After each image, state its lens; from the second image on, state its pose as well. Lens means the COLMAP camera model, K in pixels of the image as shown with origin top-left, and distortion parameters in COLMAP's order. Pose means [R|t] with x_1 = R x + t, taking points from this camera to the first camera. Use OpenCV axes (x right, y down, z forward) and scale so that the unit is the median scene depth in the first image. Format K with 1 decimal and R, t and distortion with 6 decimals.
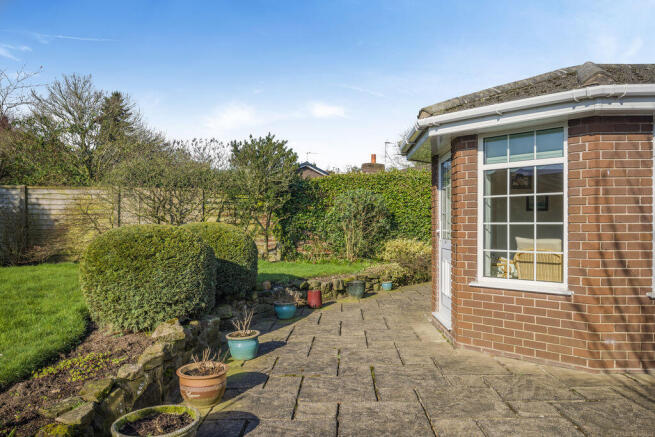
lens RADIAL K [[471.7, 0, 327.6], [0, 471.7, 223.8], [0, 0, 1]] dist [0.027260, -0.002492]
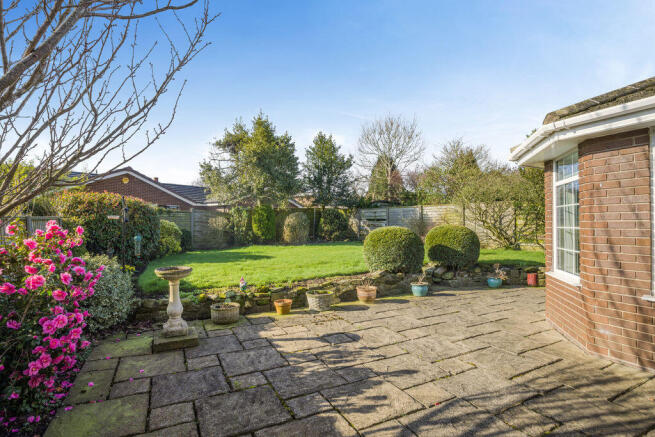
lens RADIAL K [[321.6, 0, 328.1], [0, 321.6, 218.1], [0, 0, 1]] dist [0.003131, 0.000817]
pose [[0.477237, -0.017347, -0.878603, 0.961170], [0.005204, 0.999843, -0.016914, -0.017664], [0.878759, 0.003500, 0.477253, 0.039870]]
